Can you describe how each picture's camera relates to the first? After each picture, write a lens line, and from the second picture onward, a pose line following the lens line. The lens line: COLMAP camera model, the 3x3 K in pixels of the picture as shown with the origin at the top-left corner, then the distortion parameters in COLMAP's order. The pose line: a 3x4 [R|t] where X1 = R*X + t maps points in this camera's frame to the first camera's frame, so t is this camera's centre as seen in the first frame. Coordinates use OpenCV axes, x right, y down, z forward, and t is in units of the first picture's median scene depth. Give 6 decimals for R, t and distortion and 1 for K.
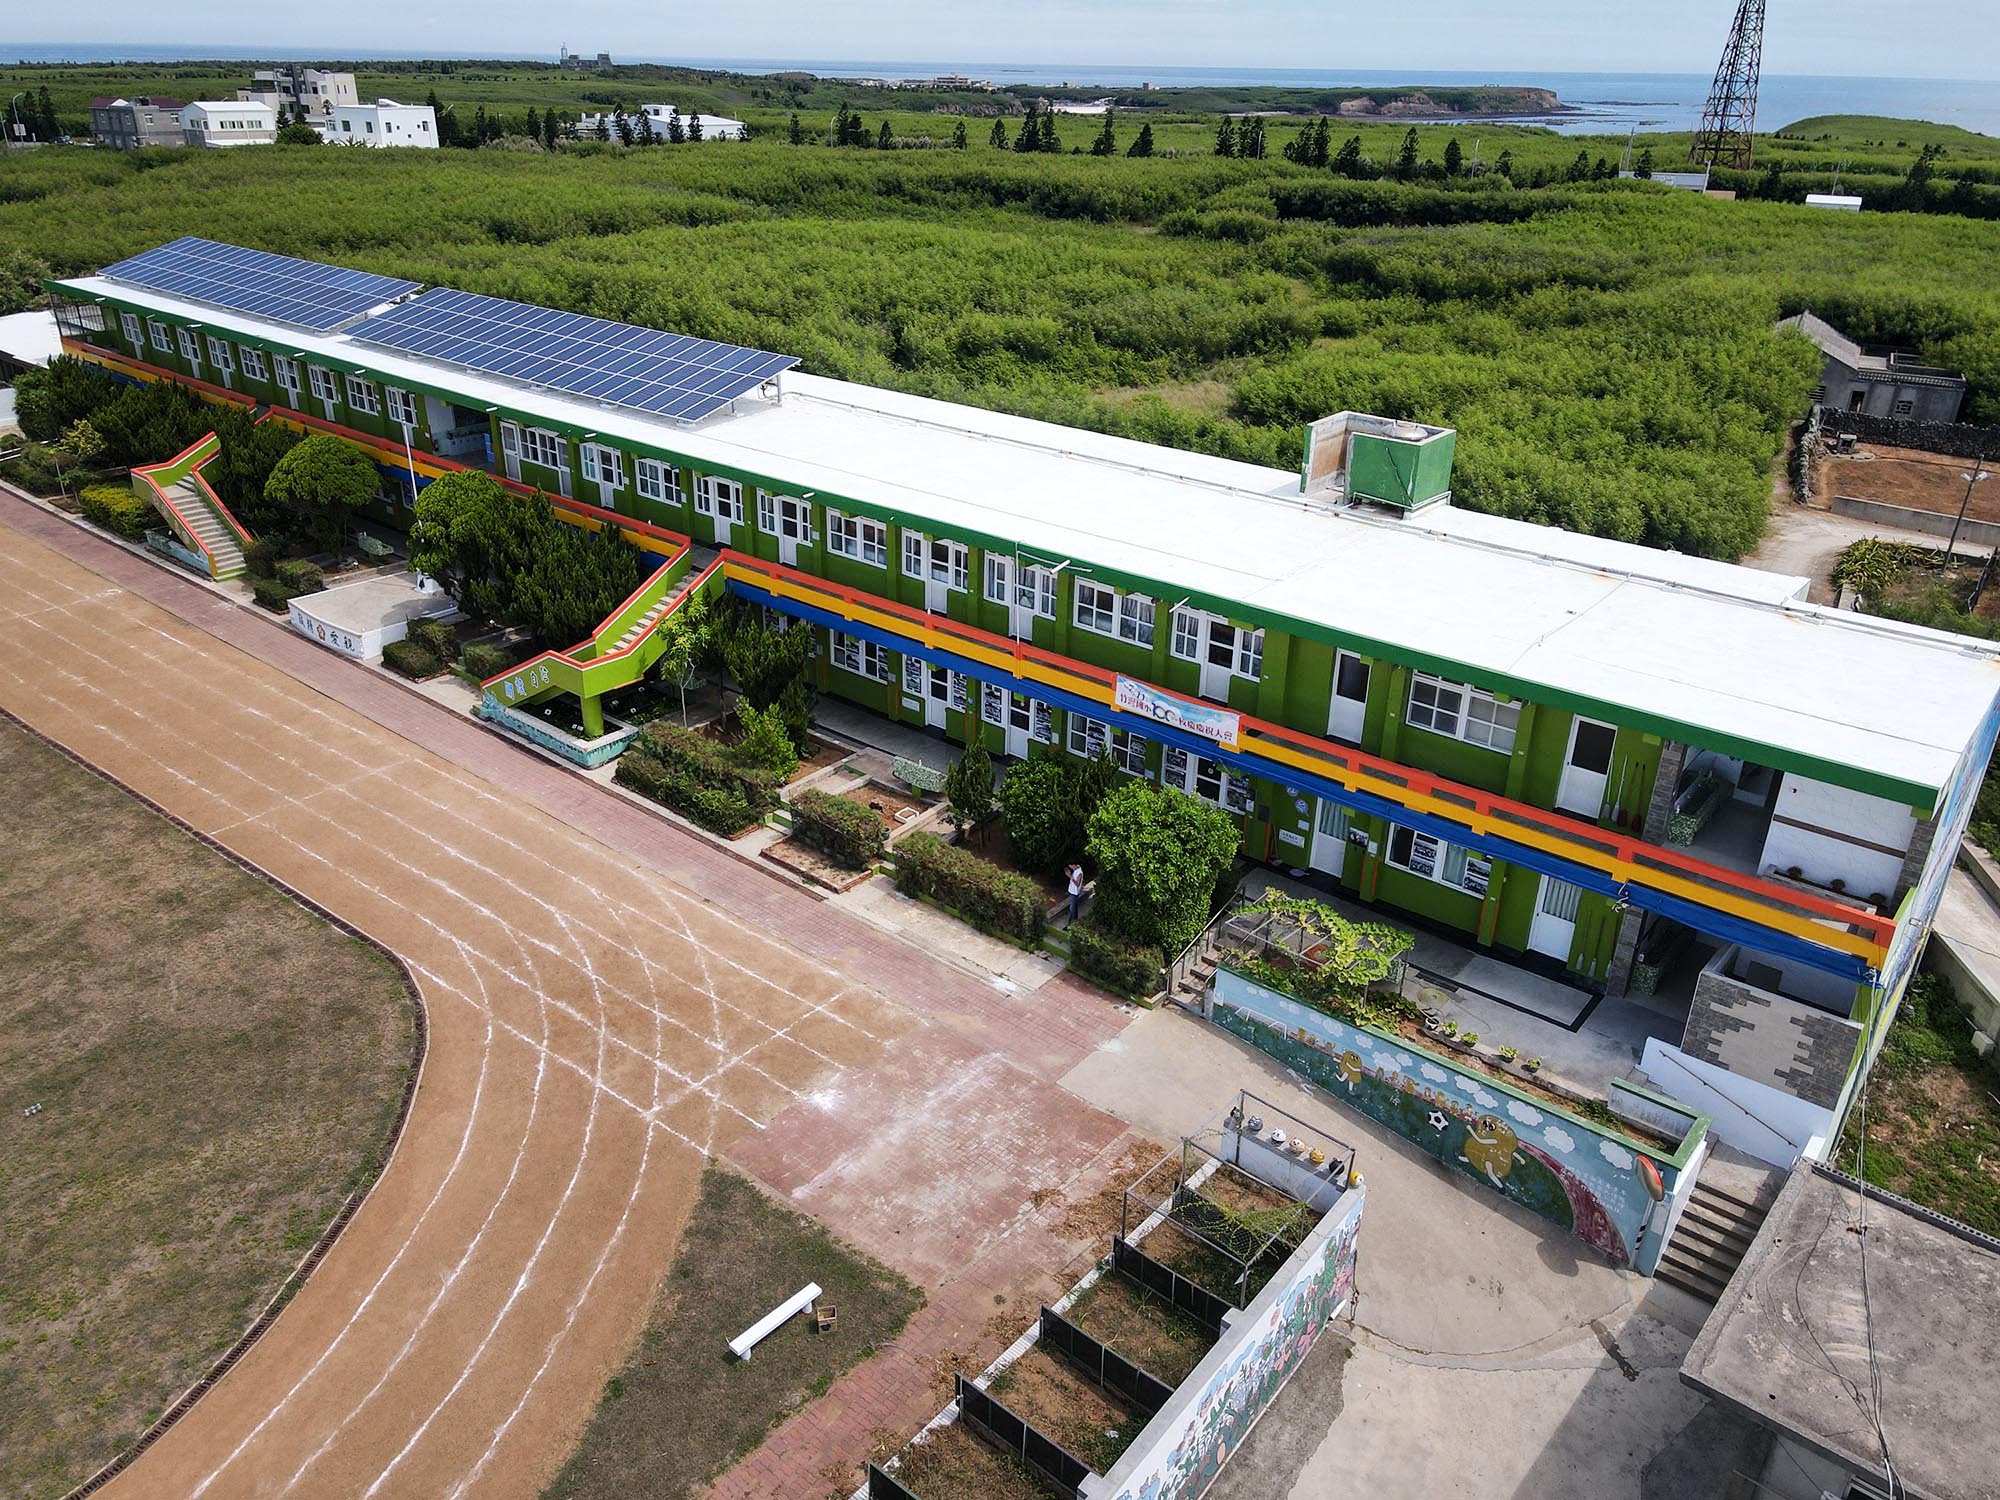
lens RADIAL K [[1448.7, 0, 1001.1], [0, 1448.7, 747.5], [0, 0, 1]] dist [0.004007, 0.015877]
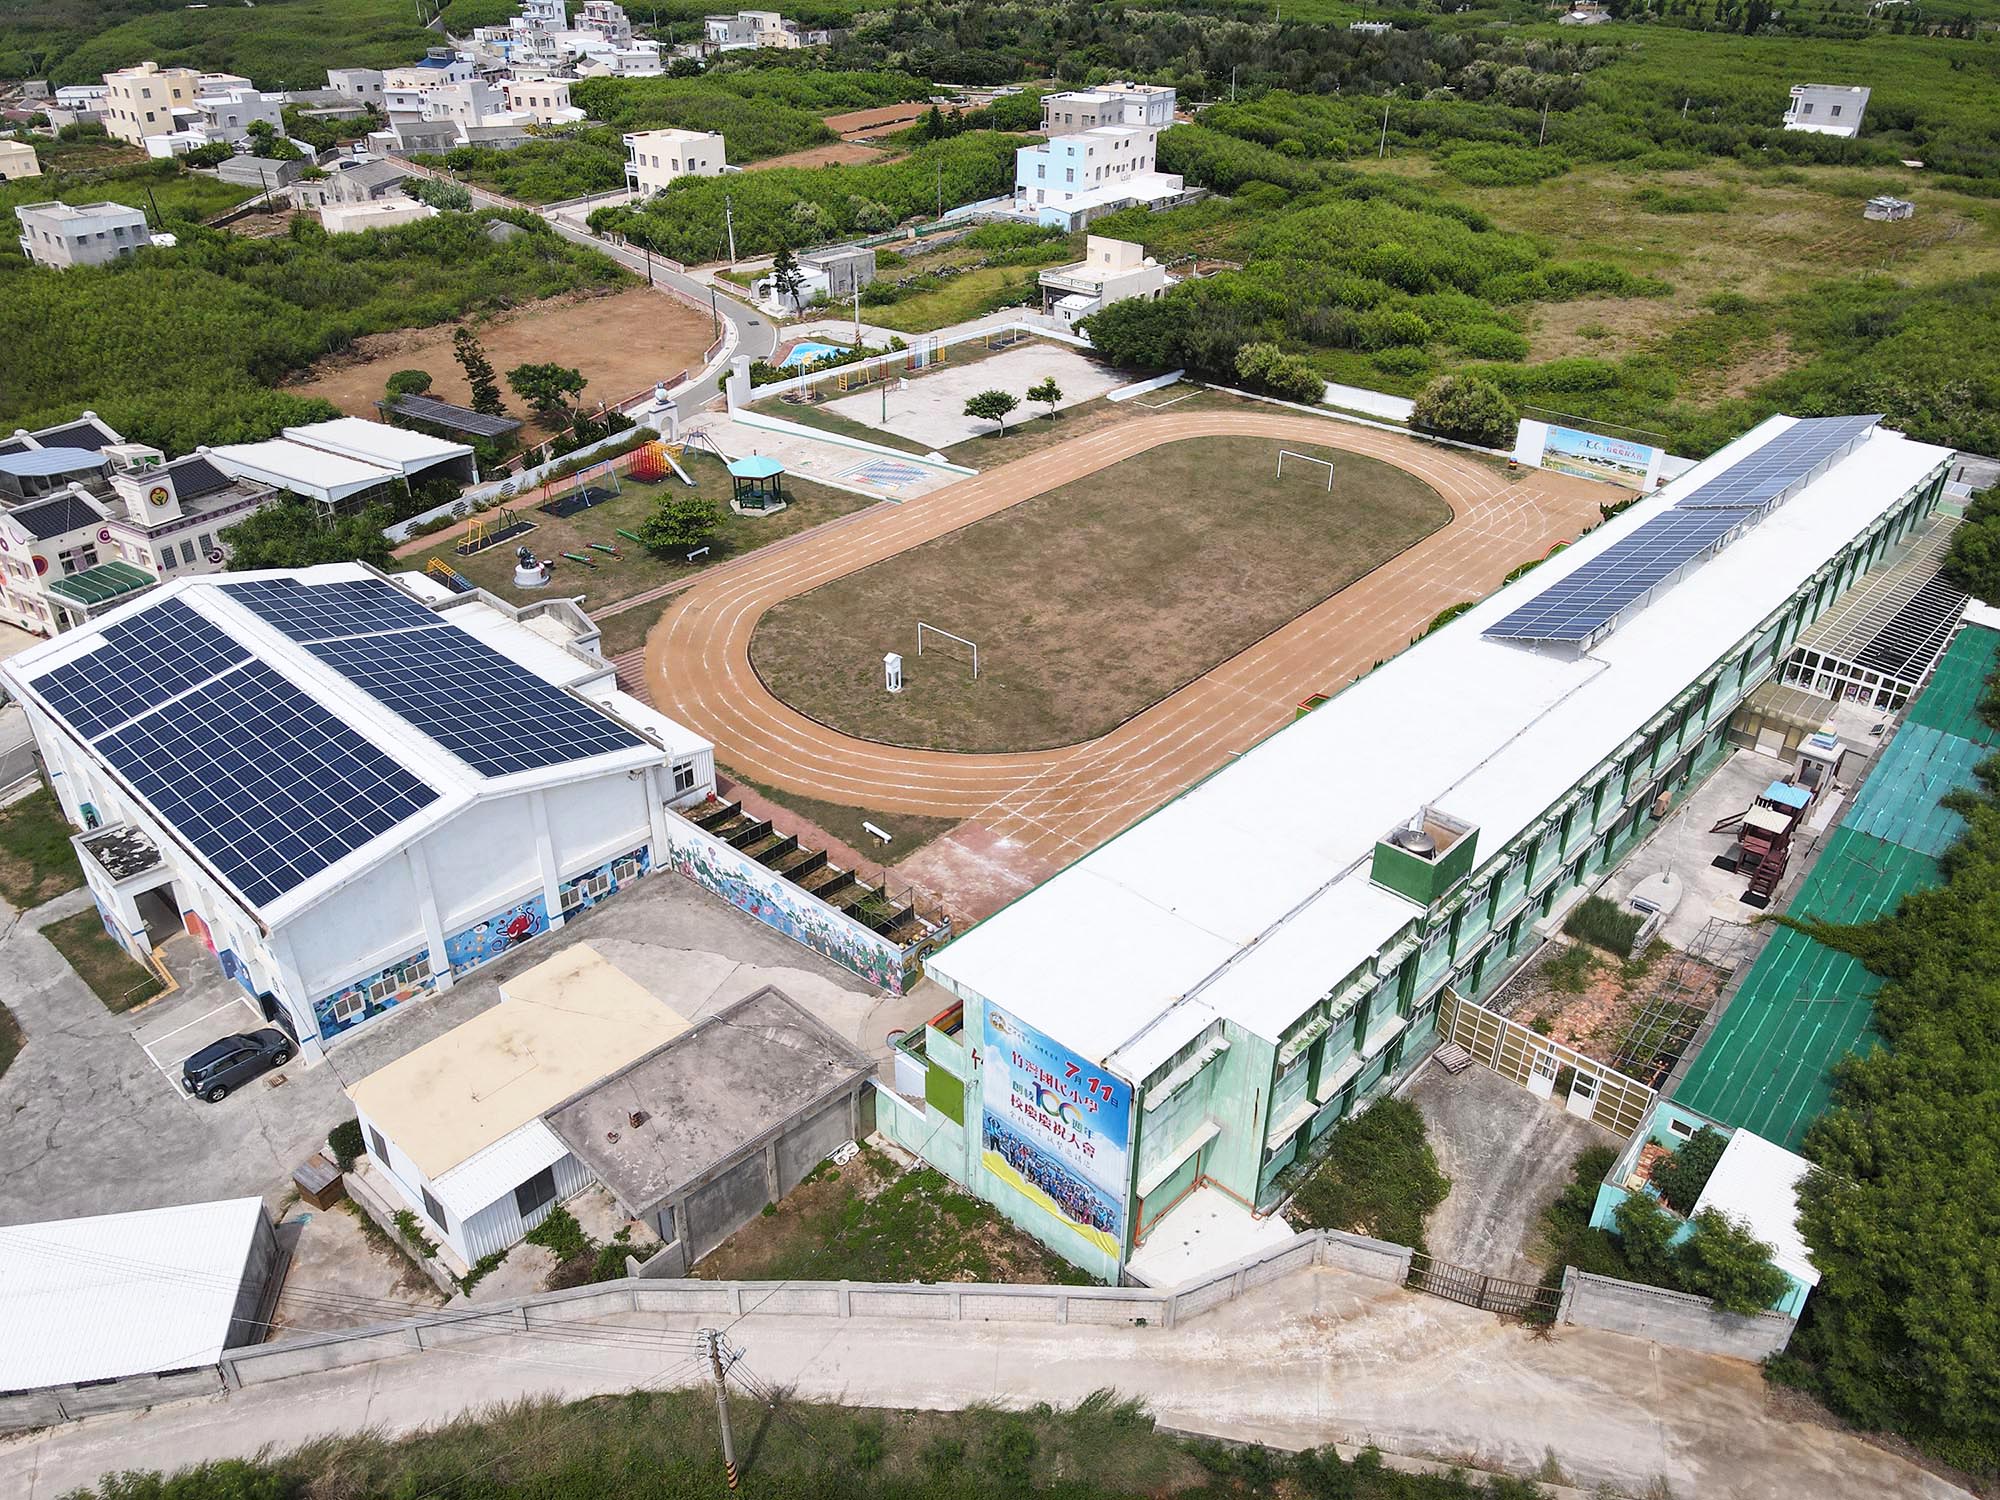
lens RADIAL K [[1448.7, 0, 995.8], [0, 1448.7, 744.6], [0, 0, 1]] dist [0.004007, 0.015877]
pose [[-0.070999, 0.488056, -0.869920, 1.766570], [-0.428288, 0.772721, 0.468479, -0.934005], [0.900849, 0.405837, 0.154166, 0.541460]]
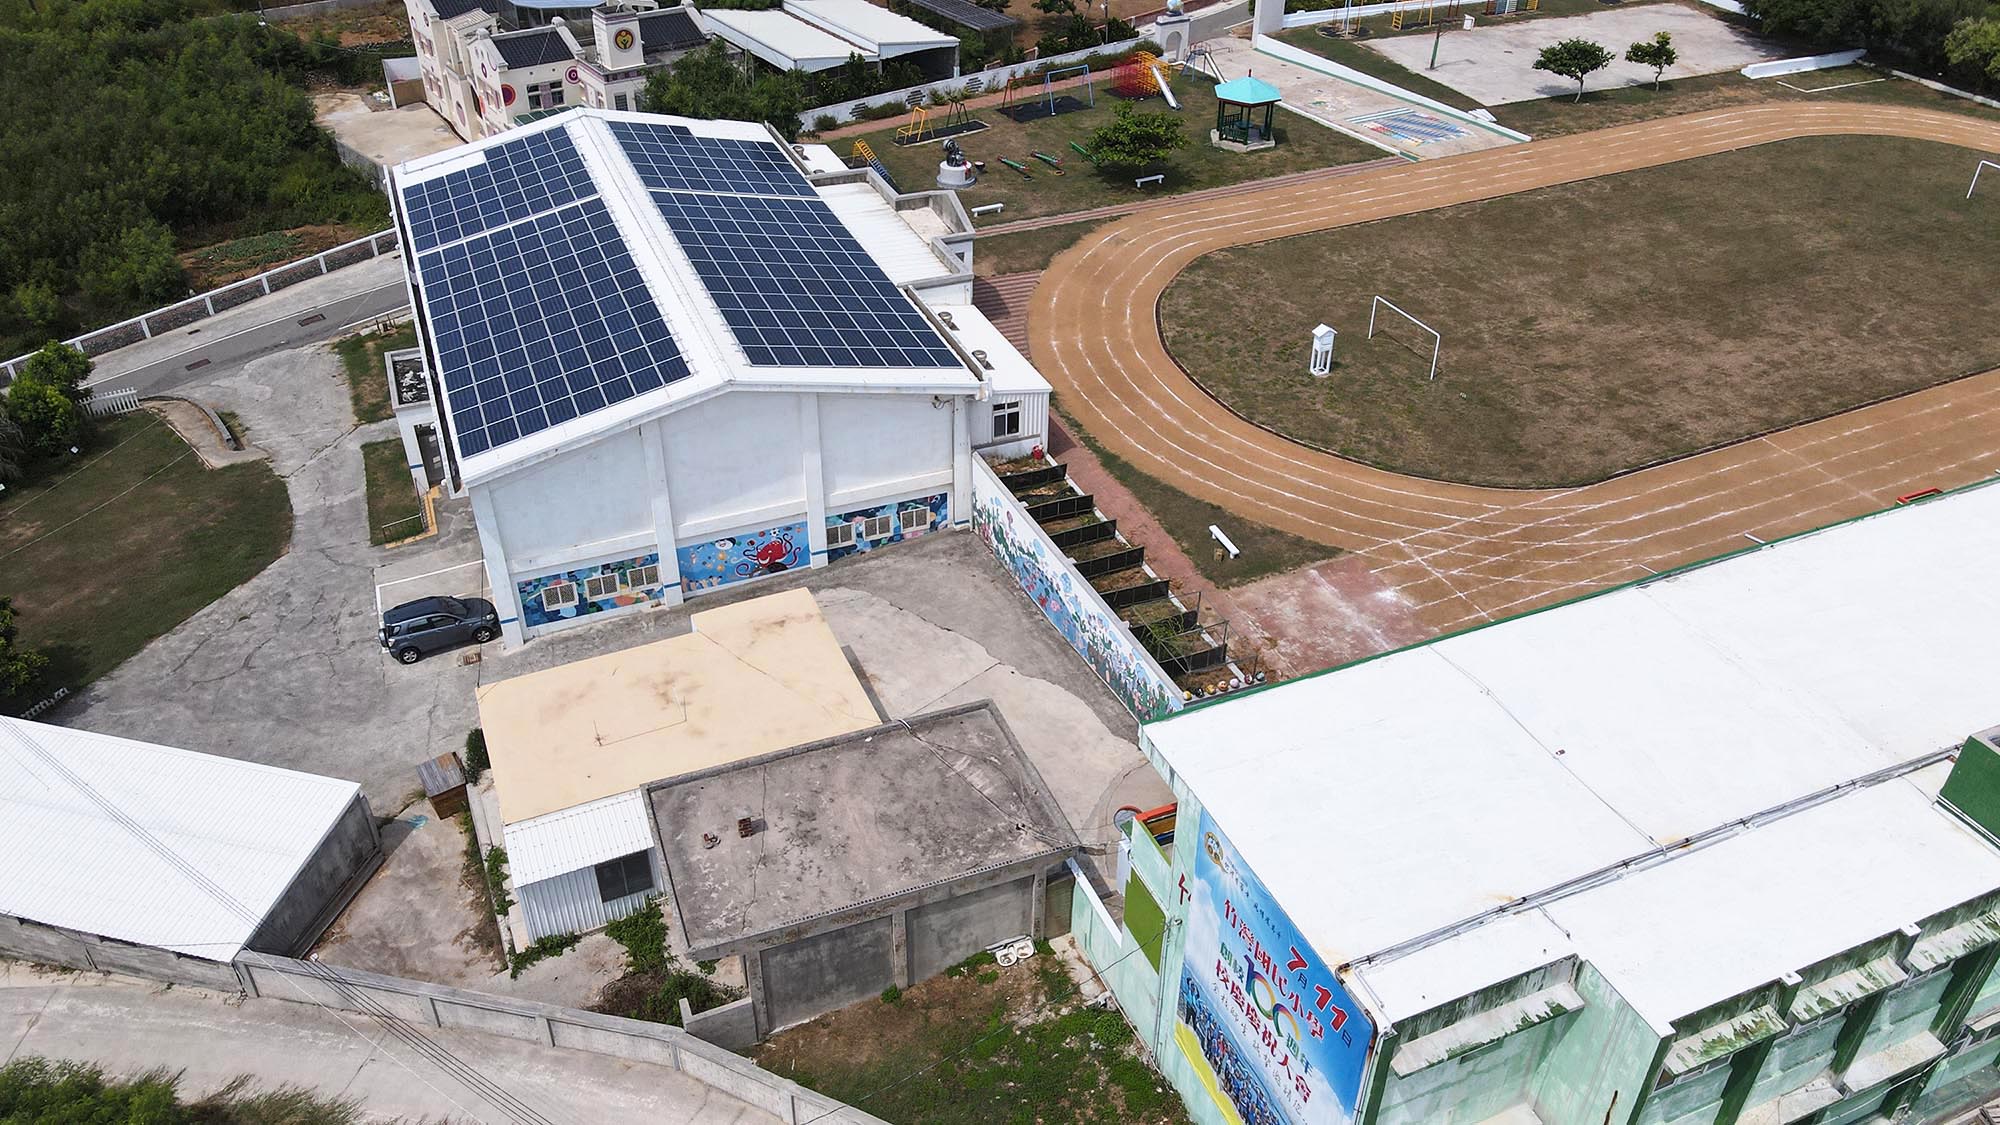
lens RADIAL K [[1463.0, 0, 998.7], [0, 1463.0, 554.2], [0, 0, 1]] dist [0.007624, 0.015023]
pose [[-0.468559, 0.483180, -0.739588, 1.289499], [-0.384506, 0.642181, 0.663143, -0.723589], [0.795367, 0.595097, -0.115114, 0.774236]]
